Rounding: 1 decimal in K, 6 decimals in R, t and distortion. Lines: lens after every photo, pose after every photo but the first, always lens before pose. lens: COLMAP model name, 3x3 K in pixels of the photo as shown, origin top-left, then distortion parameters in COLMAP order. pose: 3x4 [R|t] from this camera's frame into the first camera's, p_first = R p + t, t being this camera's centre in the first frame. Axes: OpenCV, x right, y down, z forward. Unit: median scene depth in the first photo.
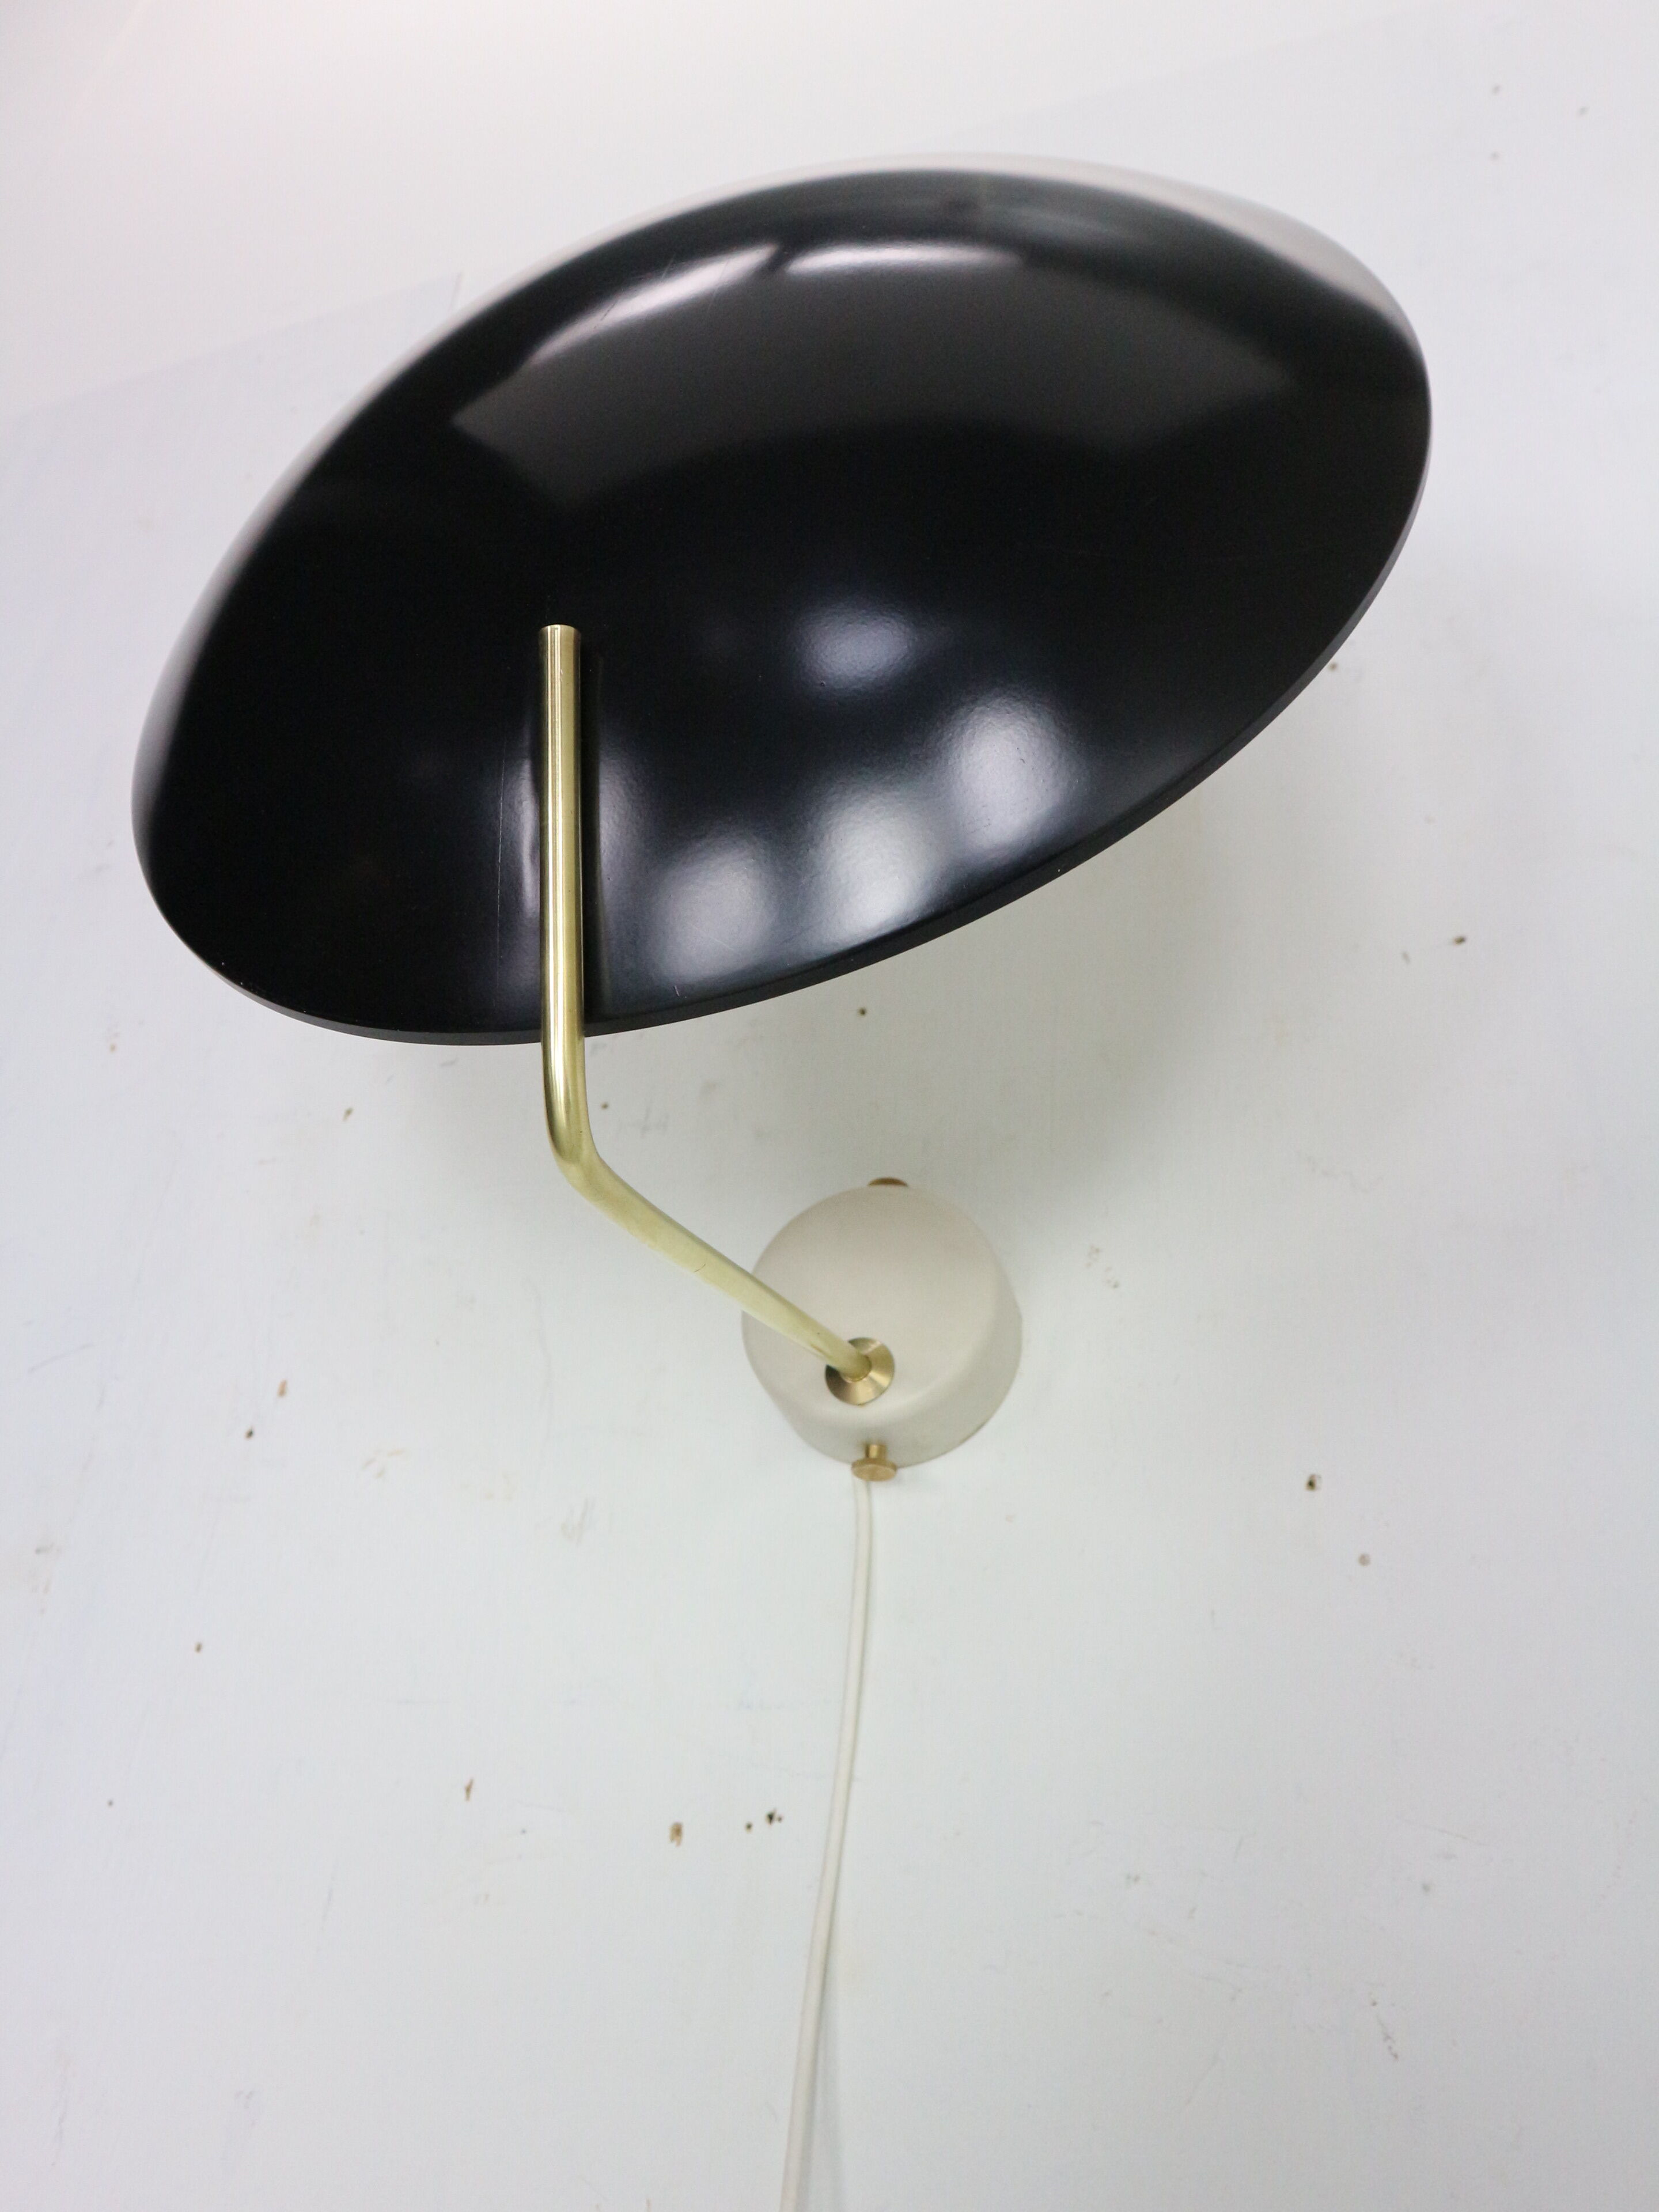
lens RADIAL K [[1754.1, 0, 845.4], [0, 1754.1, 1110.1], [0, 0, 1]] dist [-0.112229, 0.080106]
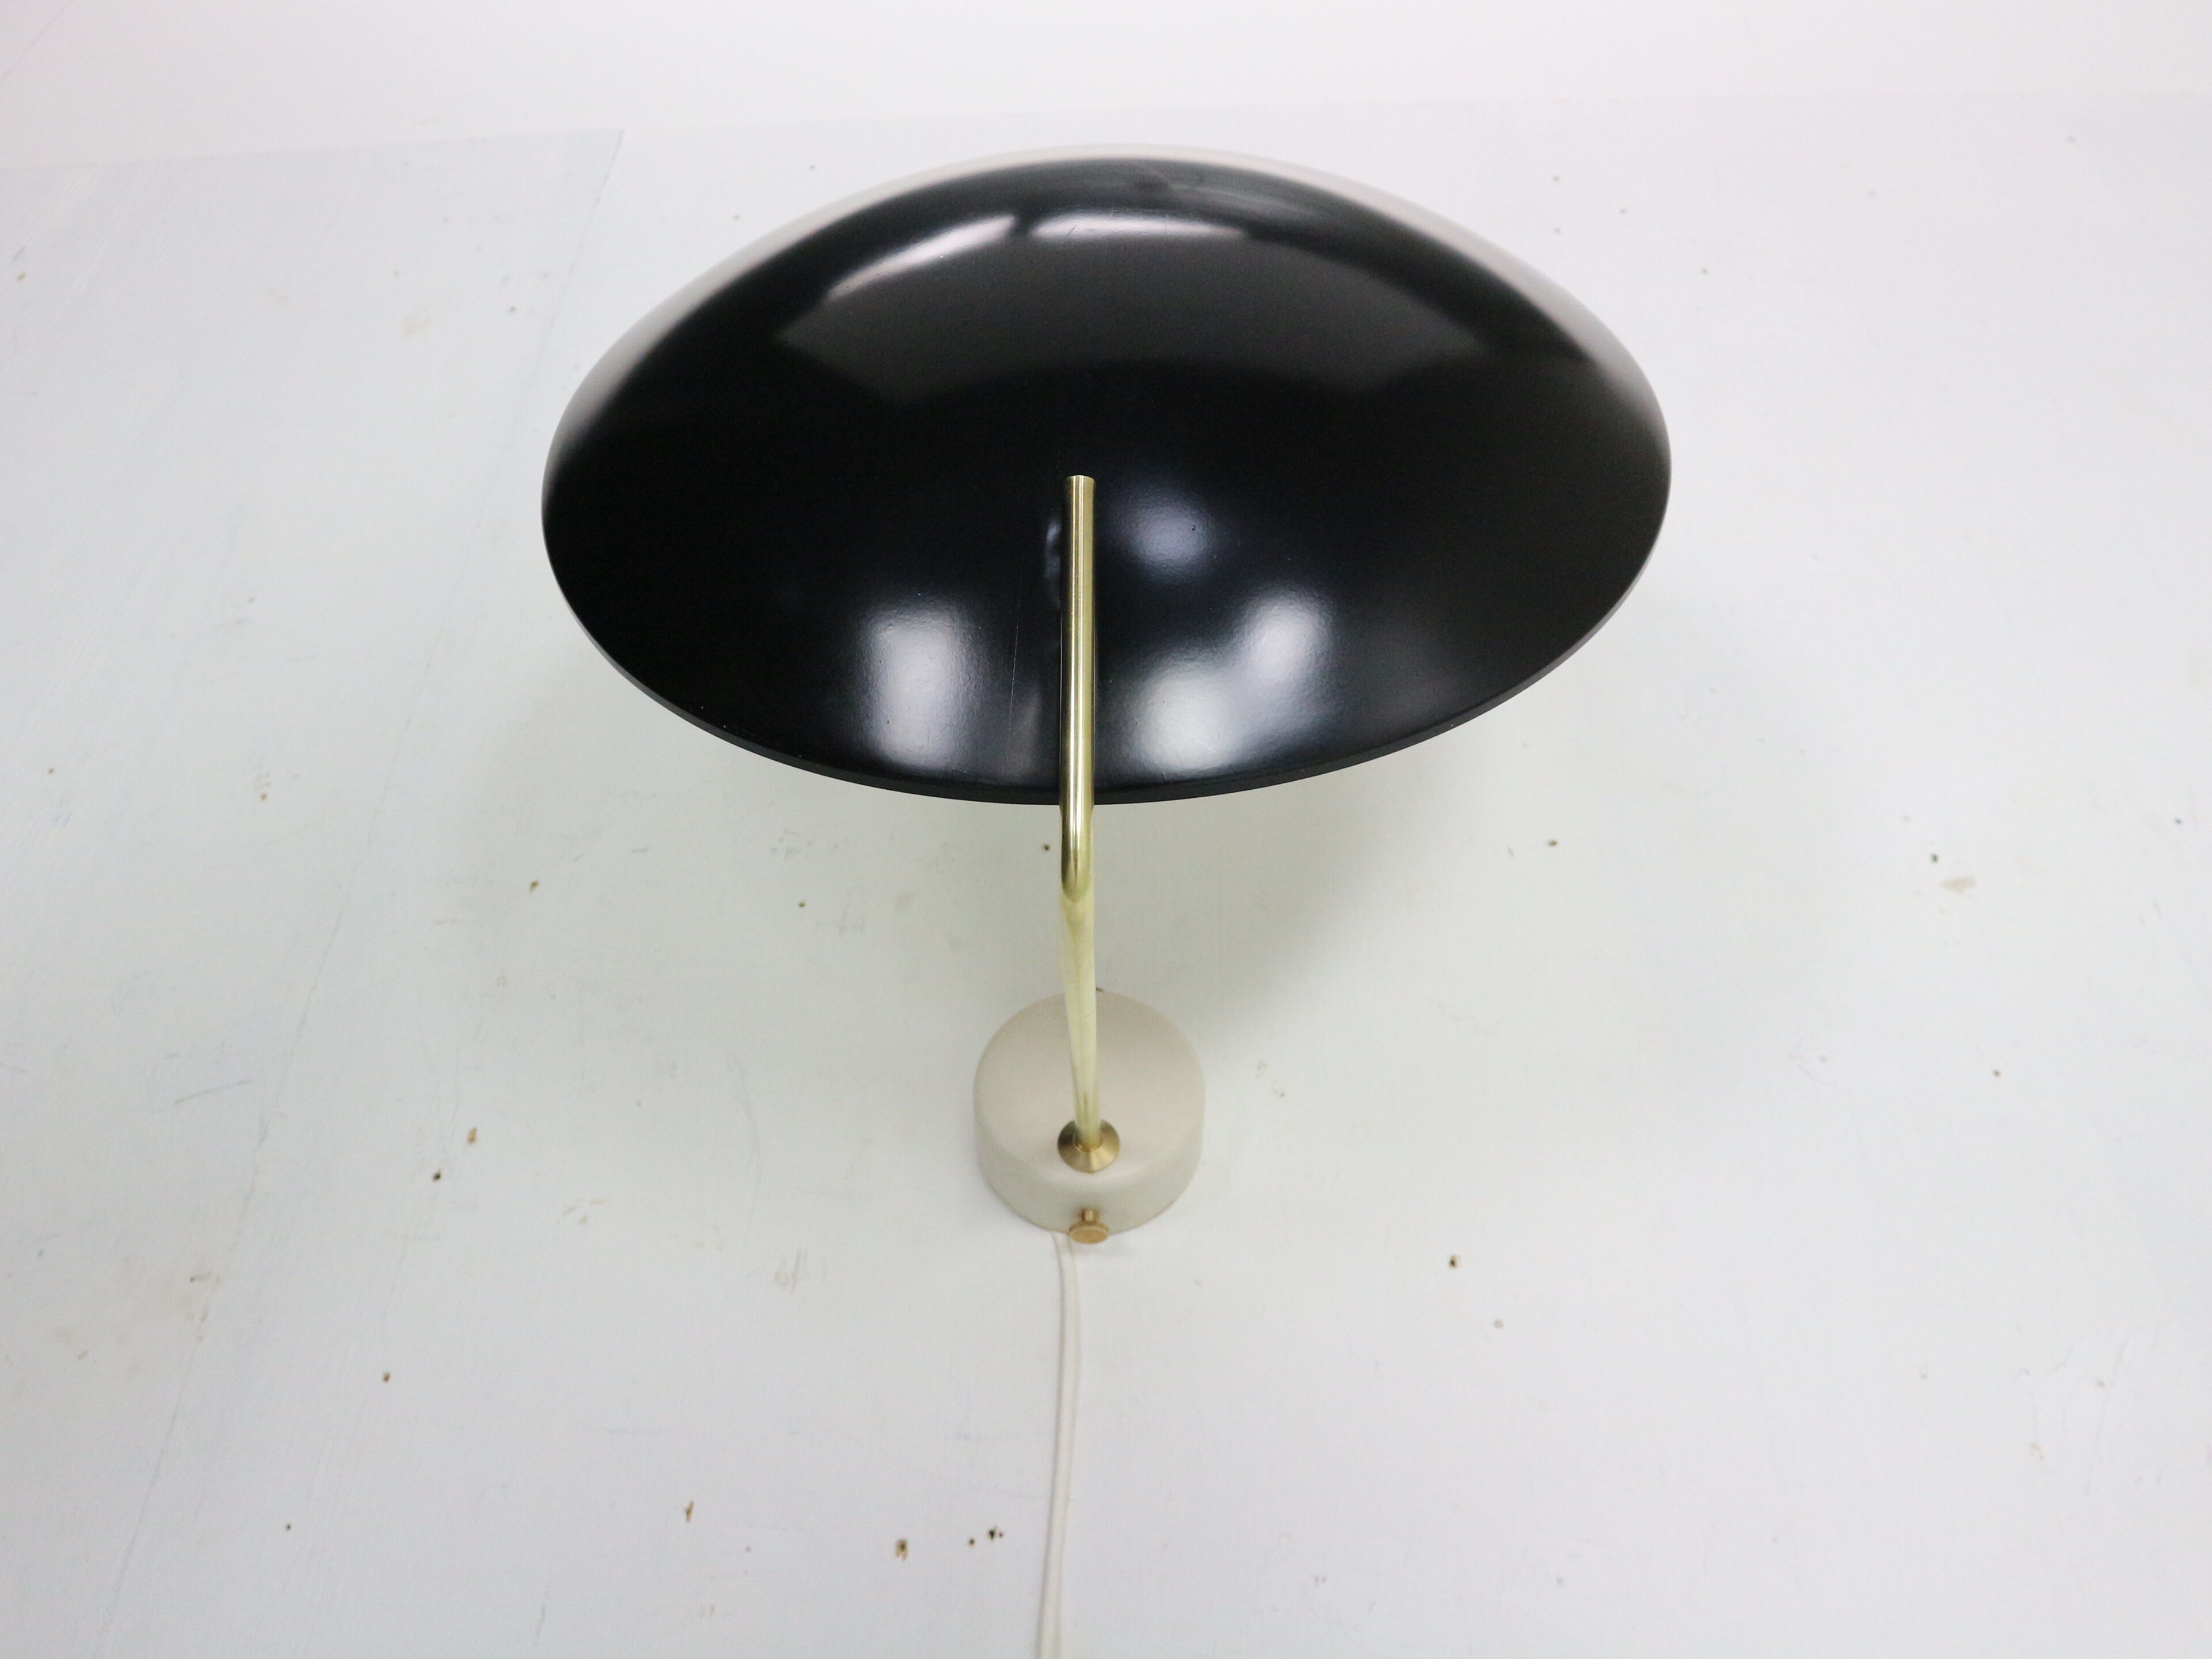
lens RADIAL K [[1754.1, 0, 1106.0], [0, 1754.1, 829.5], [0, 0, 1]] dist [-0.112229, 0.080106]
pose [[0.959520, 0.127062, 0.251350, -0.285002], [-0.098272, 0.987404, -0.123999, 0.082484], [-0.263939, 0.094279, 0.959921, -0.125926]]
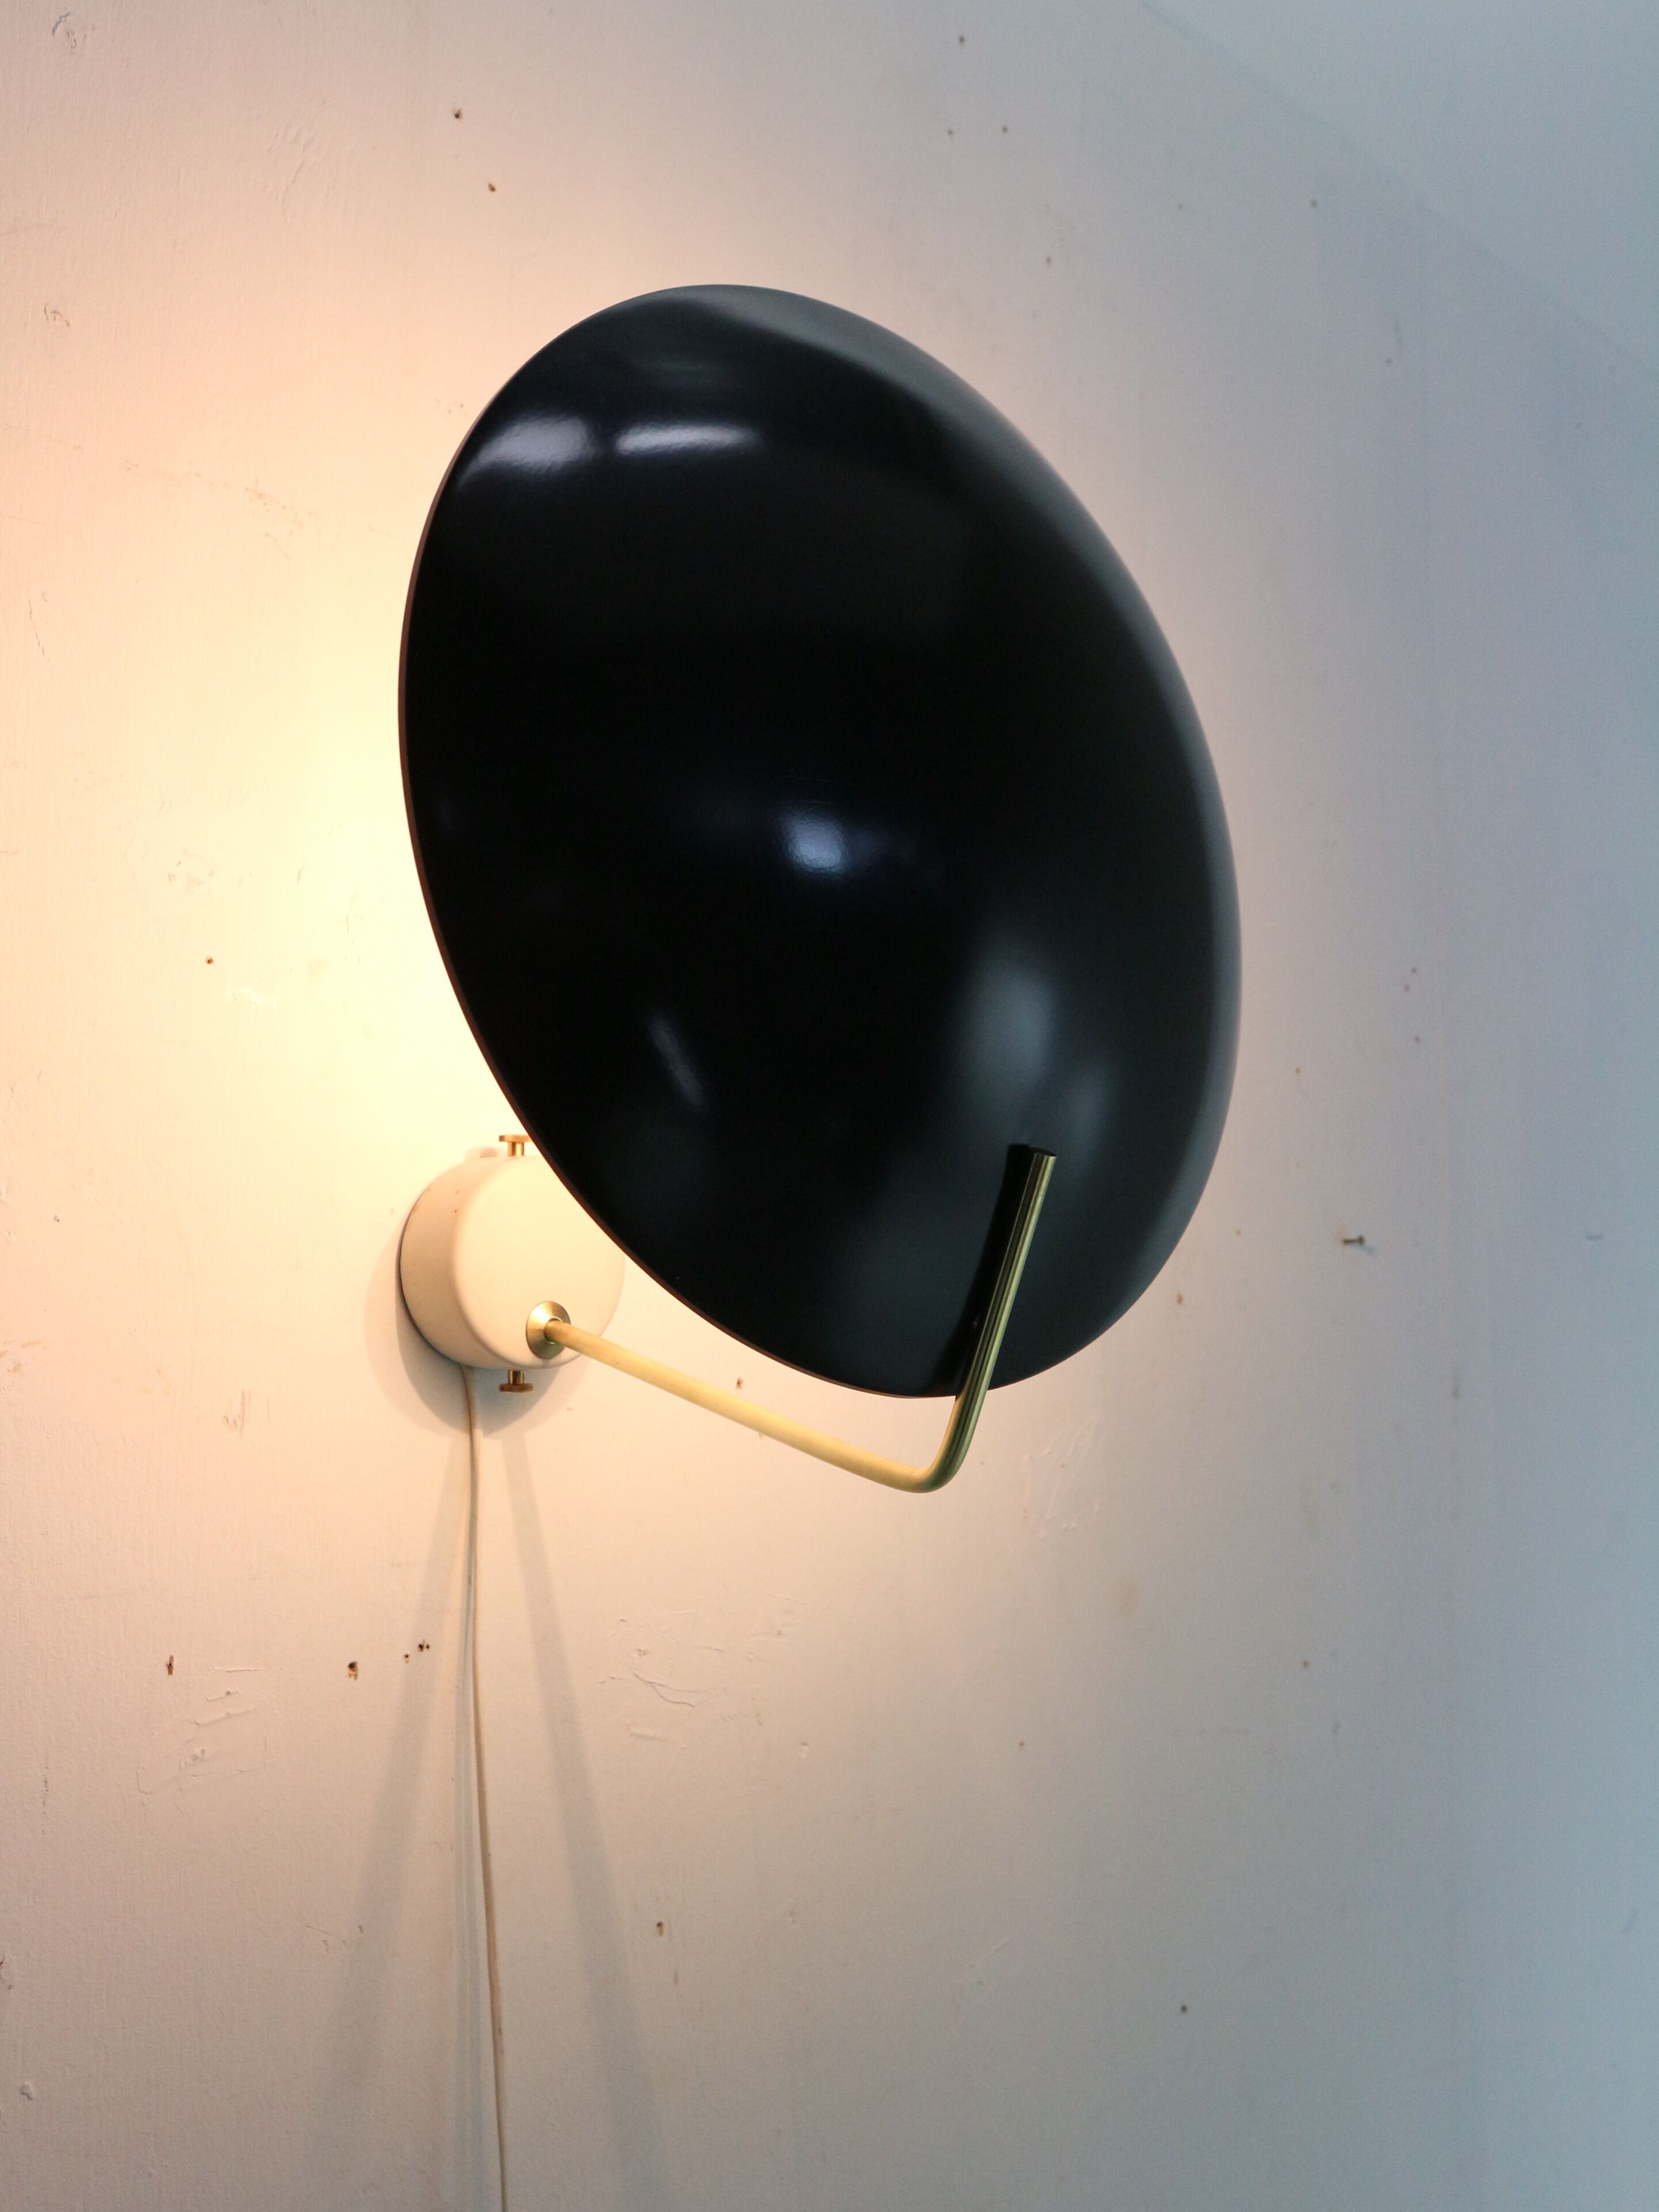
lens RADIAL K [[1916.7, 0, 829.5], [0, 1916.7, 1106.0], [0, 0, 1]] dist [-0.090198, 0.094285]
pose [[0.489546, 0.001252, 0.871976, -1.058546], [-0.429750, 0.870462, 0.240021, -0.396057], [-0.758722, -0.492233, 0.426670, 0.317591]]
